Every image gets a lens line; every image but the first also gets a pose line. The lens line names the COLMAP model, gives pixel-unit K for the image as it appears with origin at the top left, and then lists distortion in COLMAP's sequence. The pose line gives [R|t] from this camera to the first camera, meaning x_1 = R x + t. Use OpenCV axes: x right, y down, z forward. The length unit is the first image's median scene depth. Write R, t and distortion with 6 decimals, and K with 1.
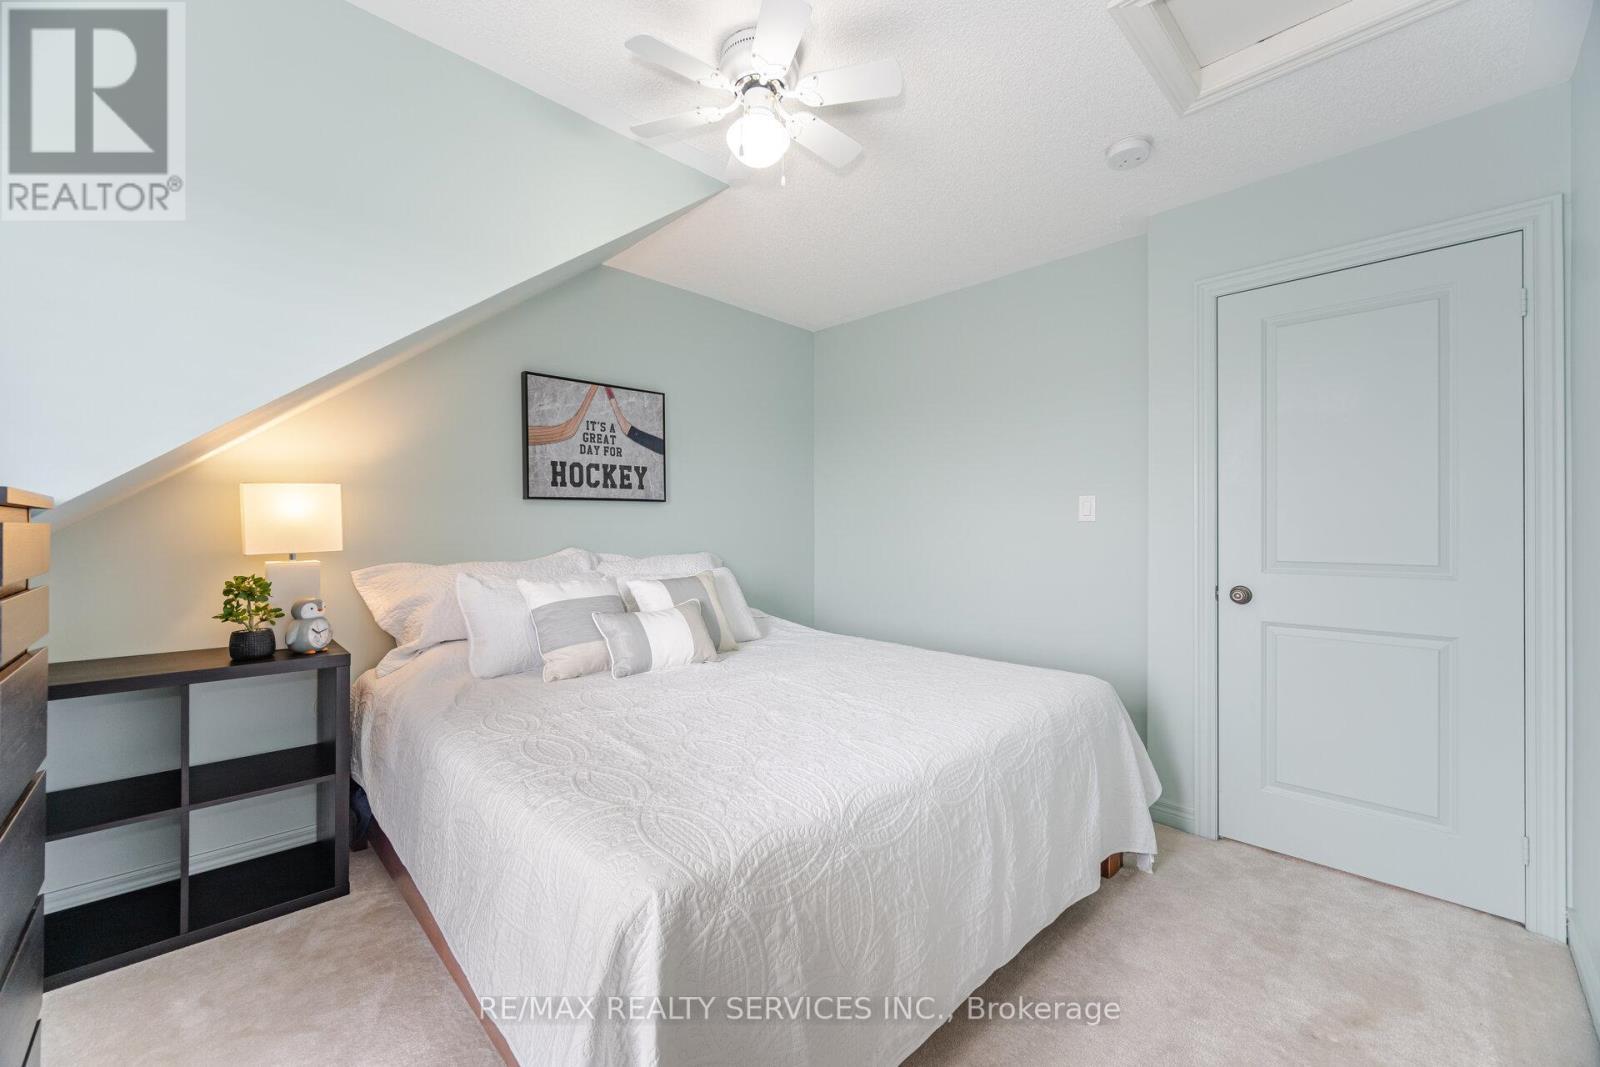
lens RADIAL K [[641.3, 0, 791.1], [0, 641.3, 527.4], [0, 0, 1]] dist [-0.001225, -0.000060]
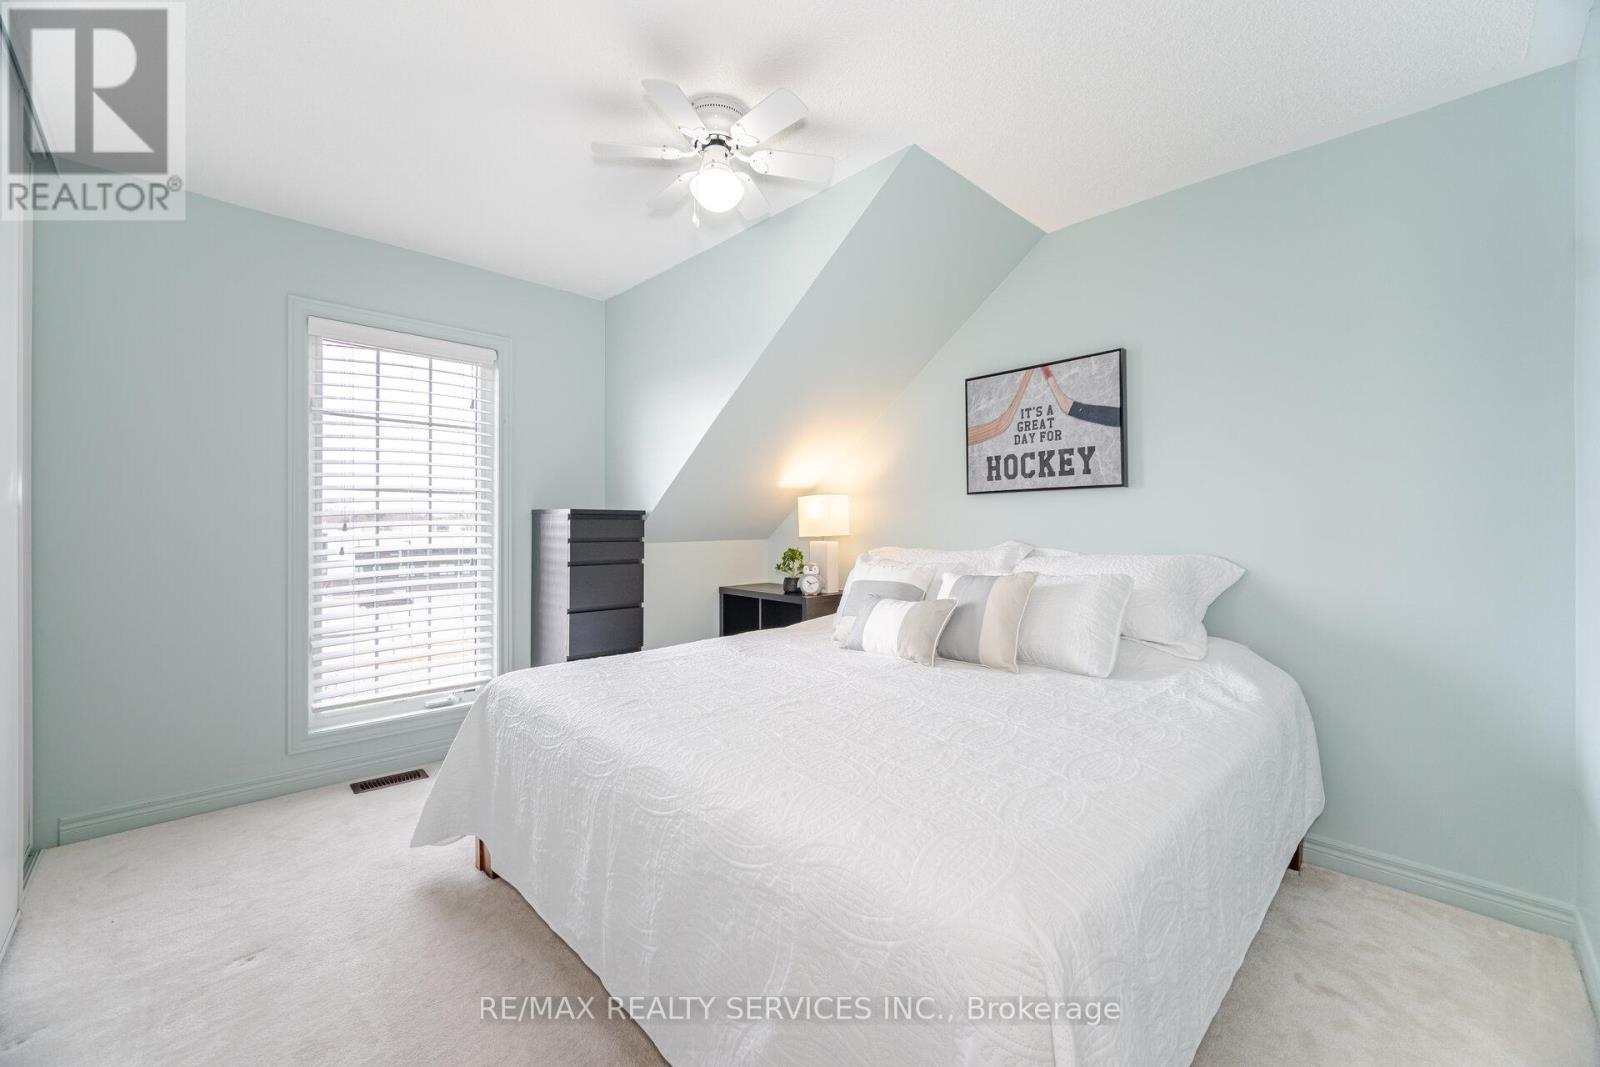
lens RADIAL K [[641.3, 0, 791.1], [0, 641.3, 527.4], [0, 0, 1]] dist [-0.001225, -0.000060]
pose [[-0.012428, -0.000169, -0.999923, 0.640880], [-0.001141, 0.999999, -0.000155, 0.011368], [0.999922, 0.001139, -0.012428, 0.658426]]
